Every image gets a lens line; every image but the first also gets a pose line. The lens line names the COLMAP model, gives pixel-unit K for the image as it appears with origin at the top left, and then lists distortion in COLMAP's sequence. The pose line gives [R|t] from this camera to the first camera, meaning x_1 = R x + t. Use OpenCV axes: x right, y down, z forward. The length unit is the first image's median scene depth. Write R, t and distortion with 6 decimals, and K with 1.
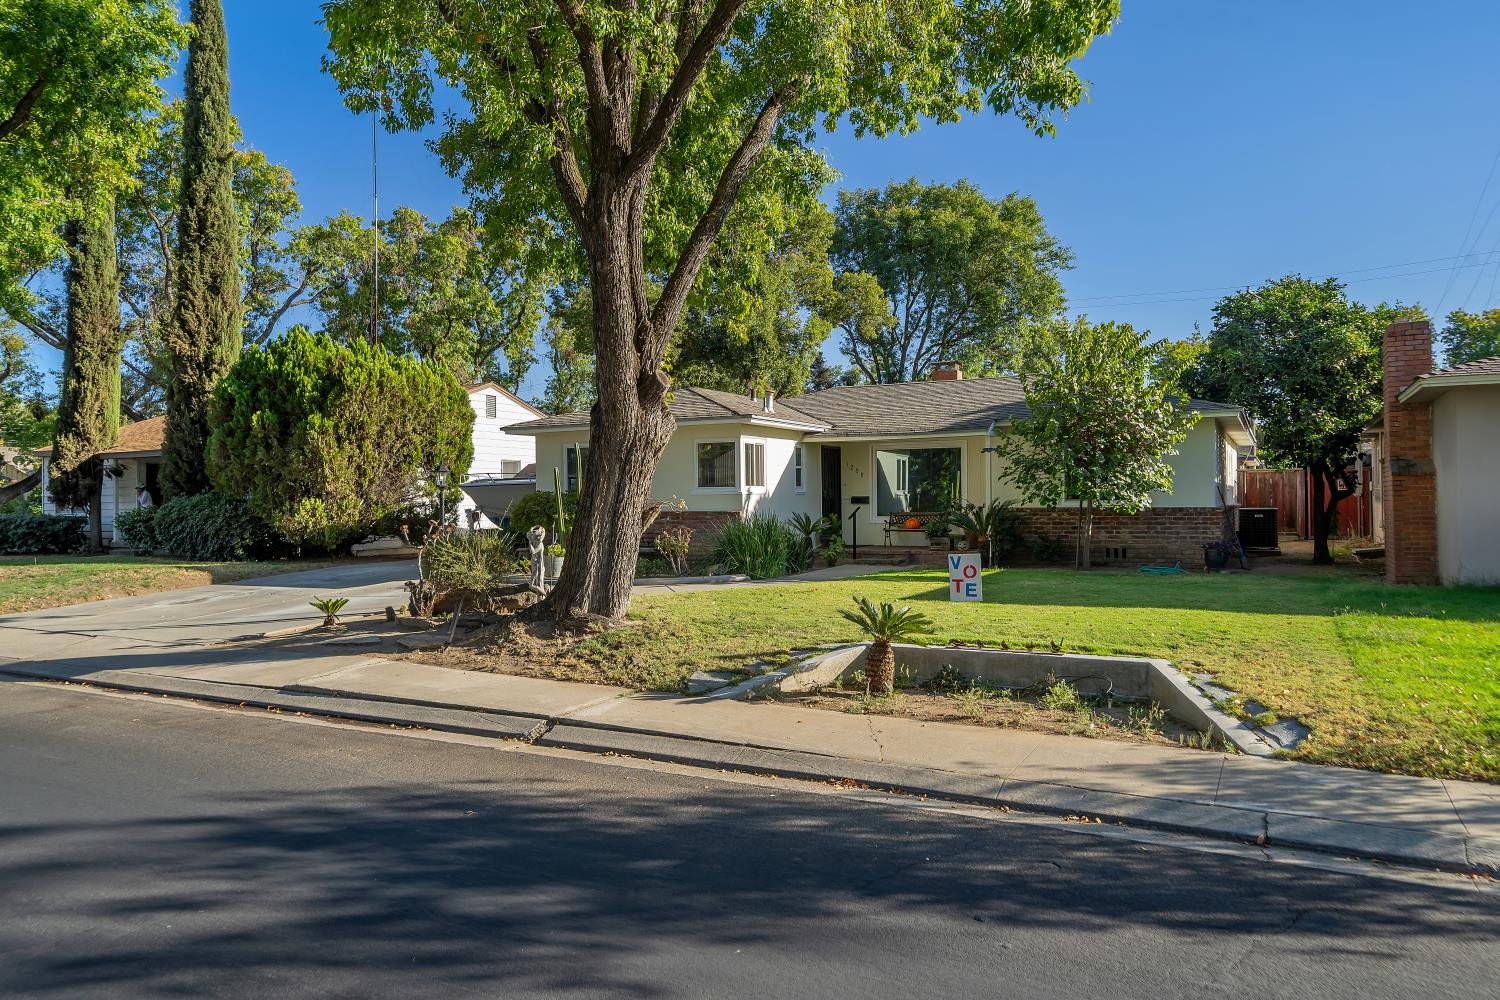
lens RADIAL K [[1024.7, 0, 743.3], [0, 1024.7, 496.0], [0, 0, 1]] dist [0.005199, 0.003000]
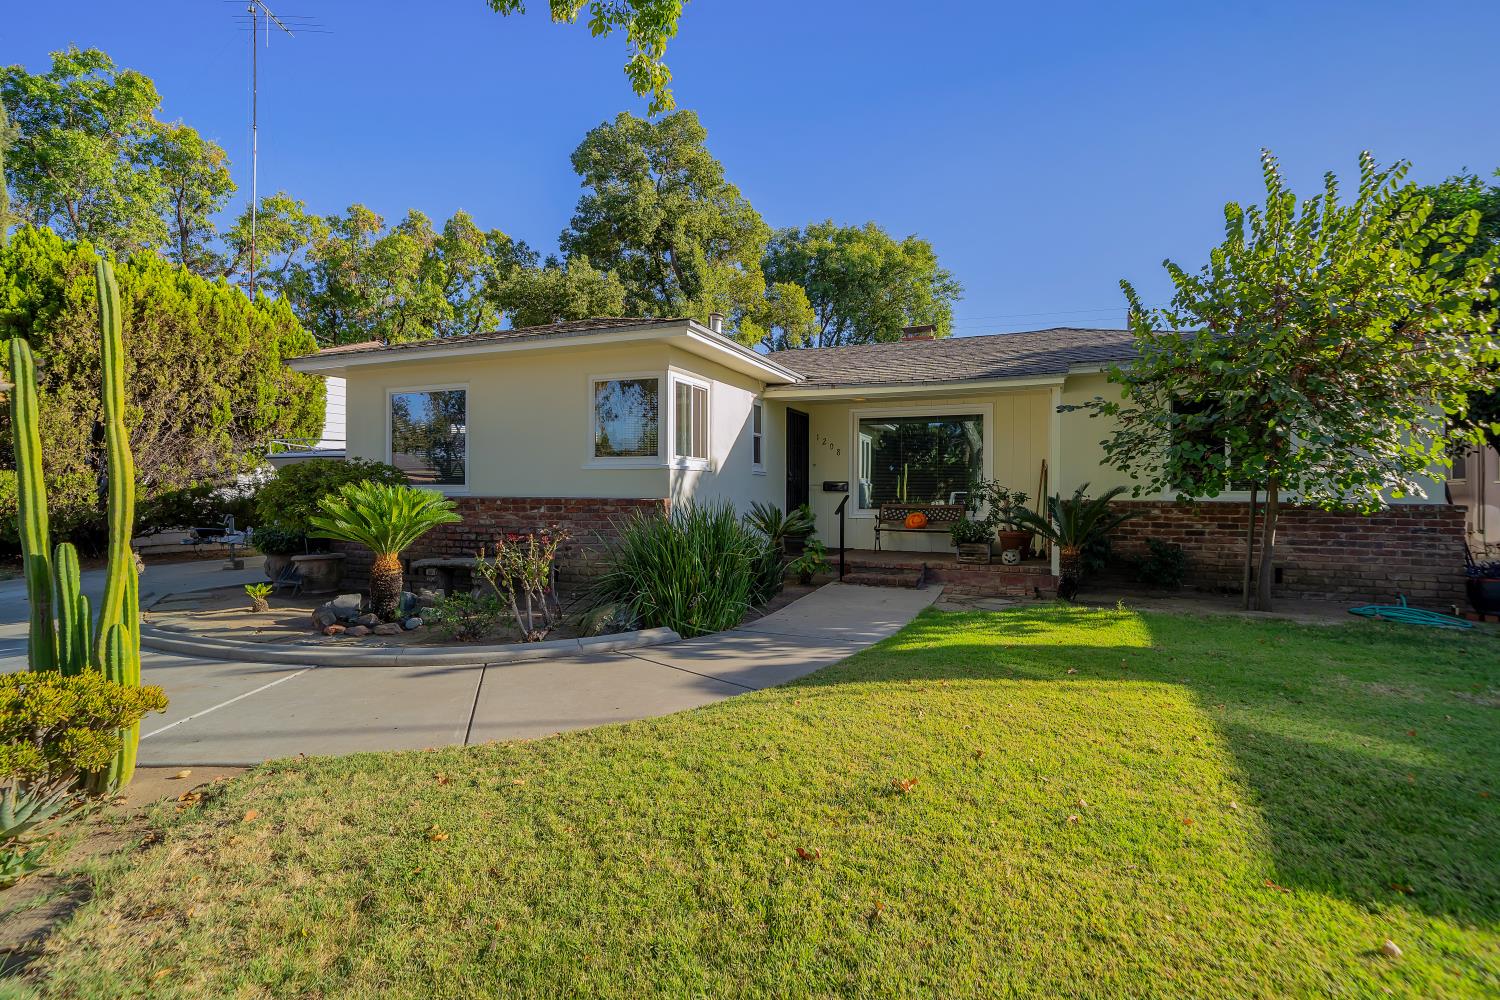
lens RADIAL K [[710.6, 0, 745.5], [0, 710.6, 490.5], [0, 0, 1]] dist [0.004371, 0.000000]
pose [[0.995793, 0.016057, 0.090209, 0.005010], [-0.016082, 0.999871, -0.000444, 0.008346], [-0.090204, -0.001008, 0.995923, 0.538313]]
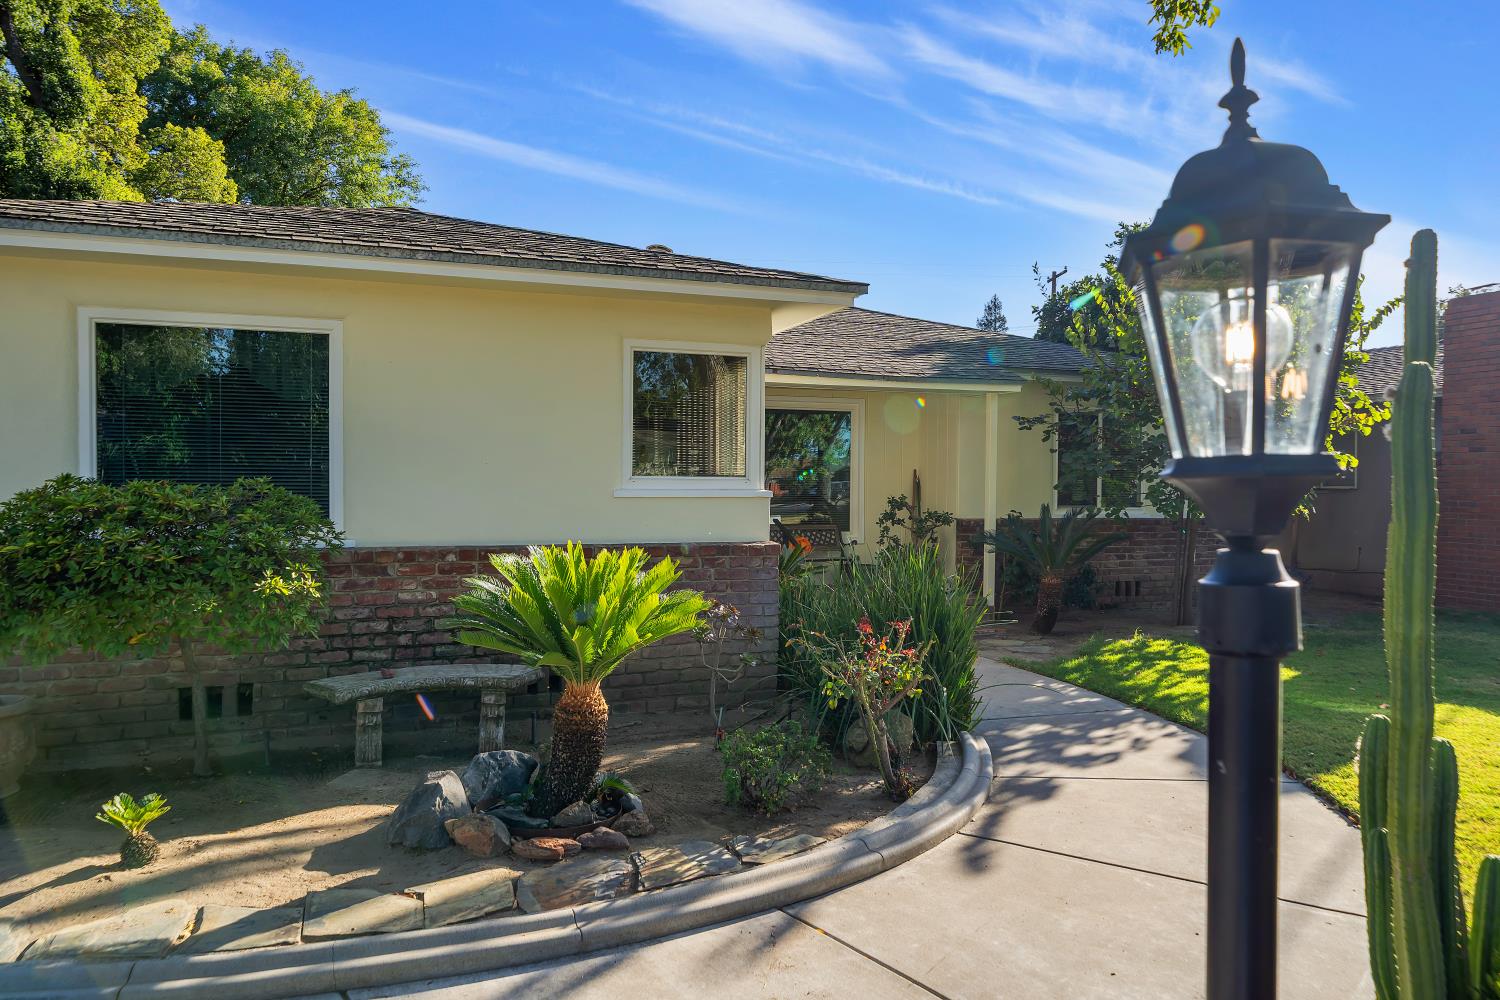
lens RADIAL K [[1019.8, 0, 750.0], [0, 1019.8, 500.0], [0, 0, 1]] dist [0.006557, 0.002587]
pose [[0.681805, 0.000110, 0.731534, -0.249292], [-0.016081, 0.999761, 0.014837, -0.005760], [-0.731358, -0.021880, 0.681643, 0.668525]]
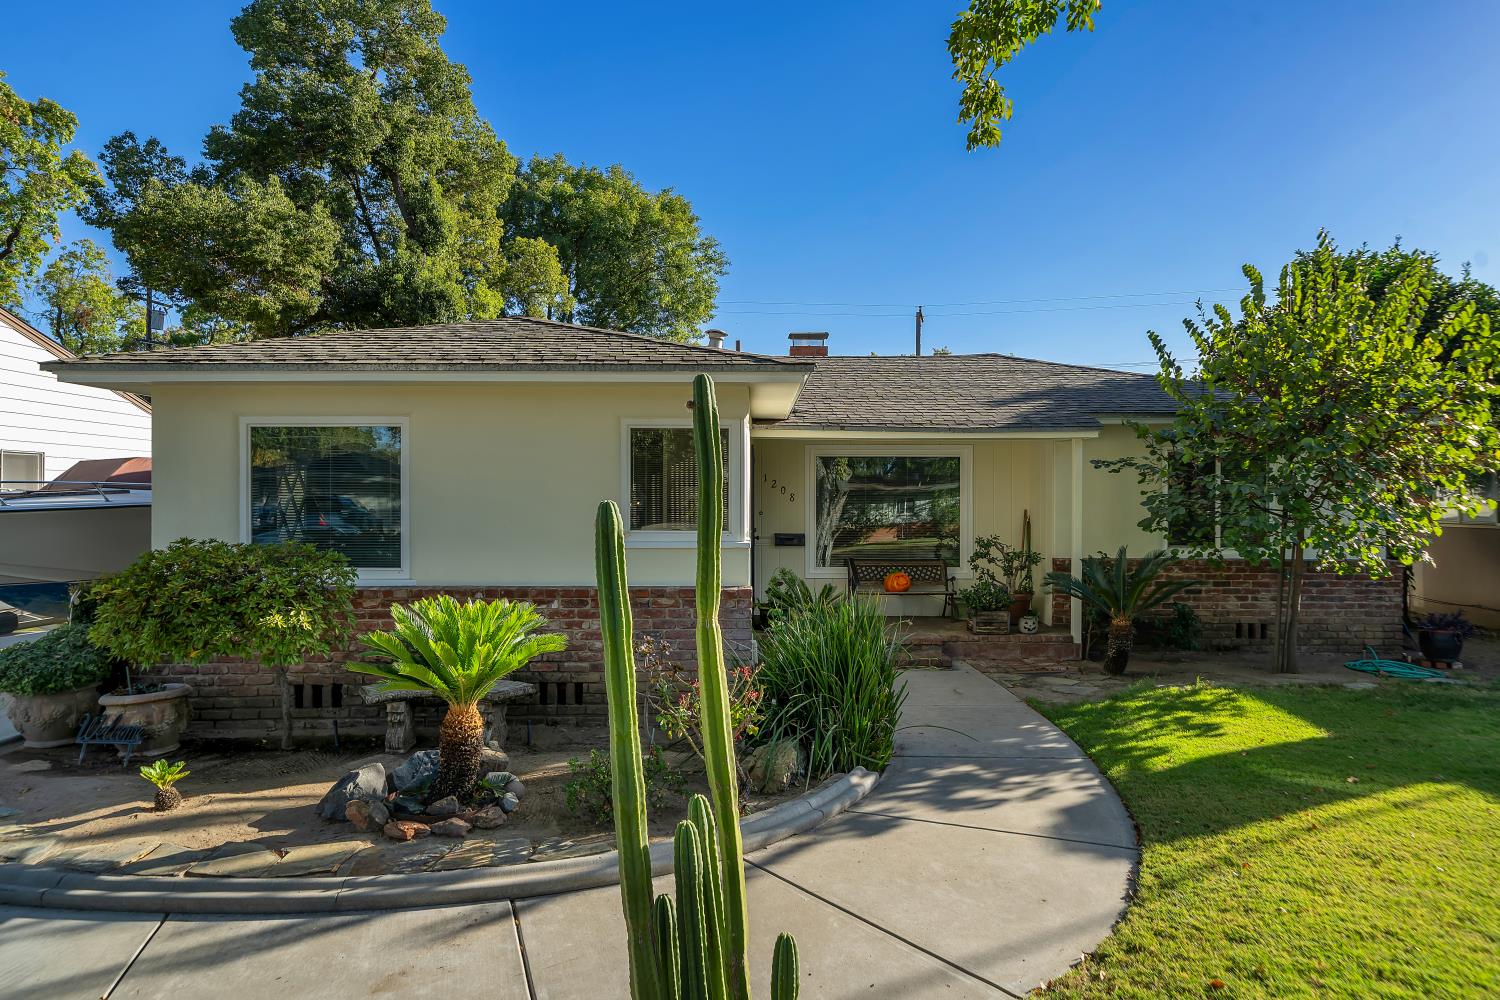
lens RADIAL K [[913.1, 0, 746.0], [0, 913.1, 500.9], [0, 0, 1]] dist [0.005222, 0.000251]
pose [[0.886495, 0.009781, 0.462635, -0.162553], [-0.011166, 0.999938, 0.000256, -0.019937], [-0.462603, -0.005392, 0.886549, 0.583154]]
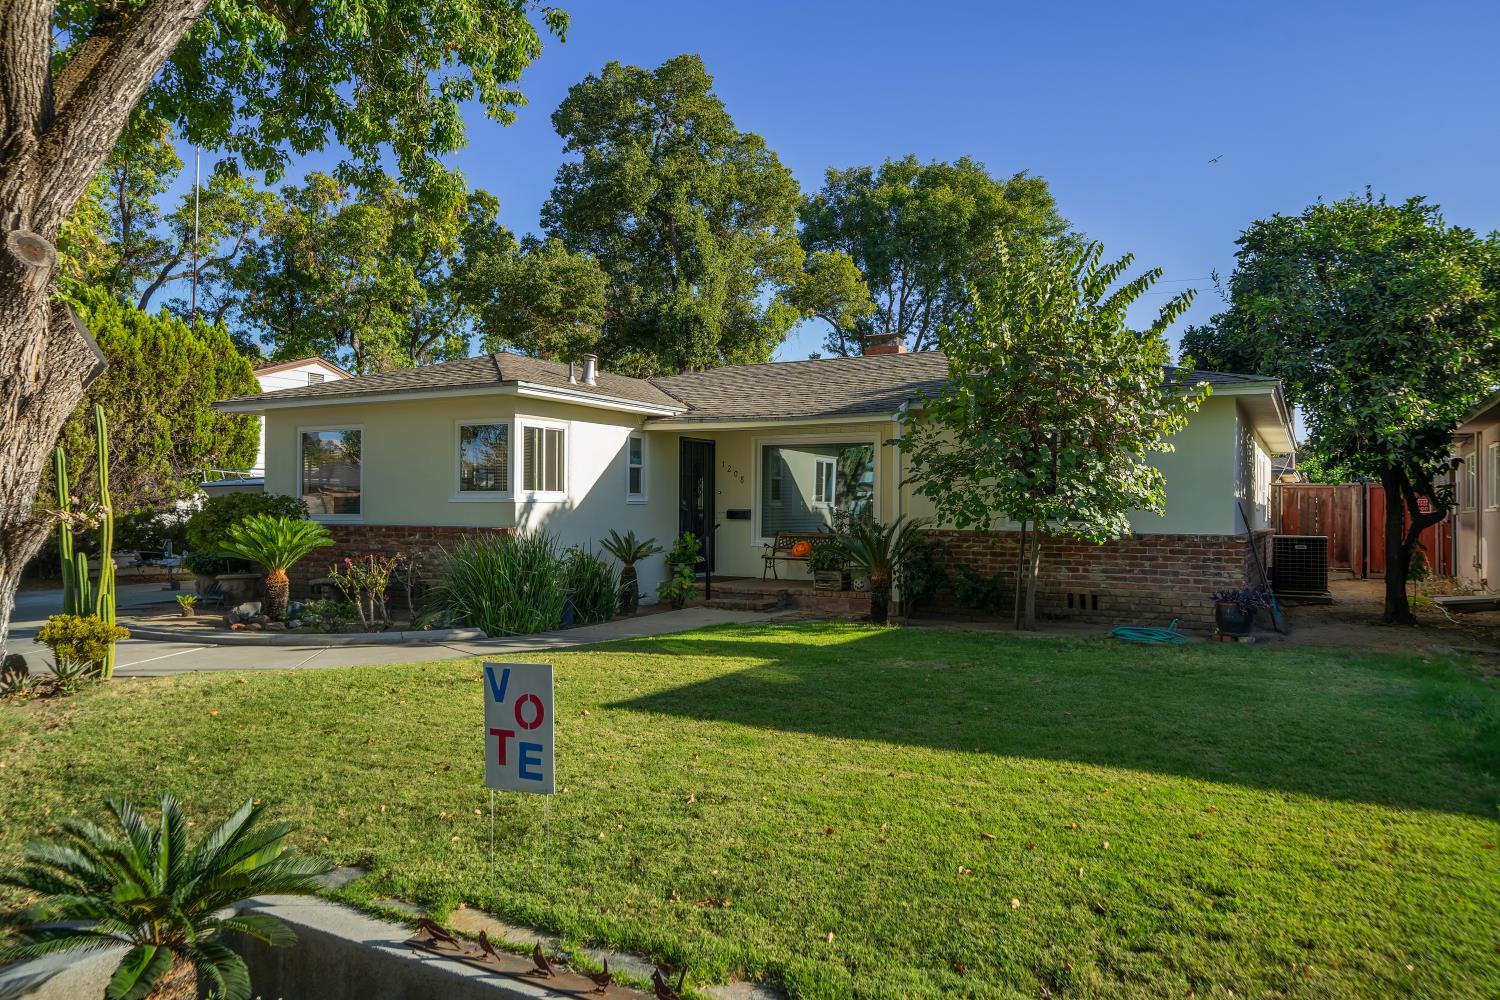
lens RADIAL K [[1019.8, 0, 750.0], [0, 1019.8, 500.0], [0, 0, 1]] dist [0.006557, 0.002587]
pose [[0.999526, 0.017691, -0.025214, 0.149636], [-0.017899, 0.999807, -0.008060, -0.000751], [0.025067, 0.008507, 0.999650, 0.305170]]
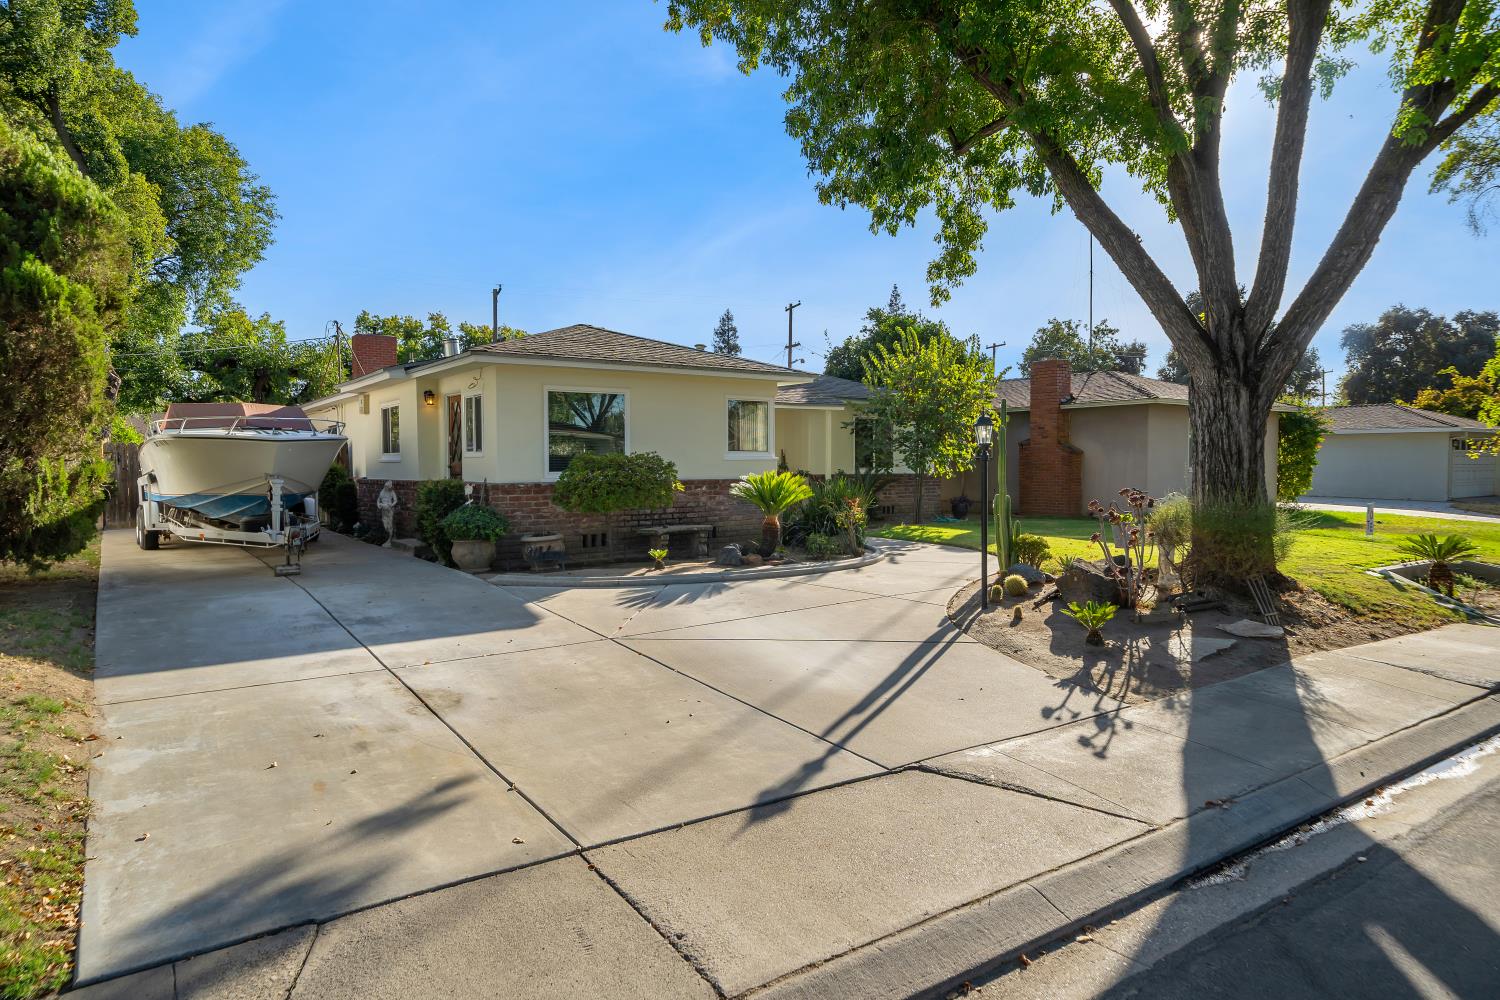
lens RADIAL K [[931.2, 0, 750.0], [0, 931.2, 500.0], [0, 0, 1]] dist [-0.002625, -0.000395]
pose [[0.452924, -0.027700, 0.891119, -0.667926], [-0.000585, 0.999508, 0.031367, 0.007199], [-0.891549, -0.014728, 0.452685, 0.576431]]
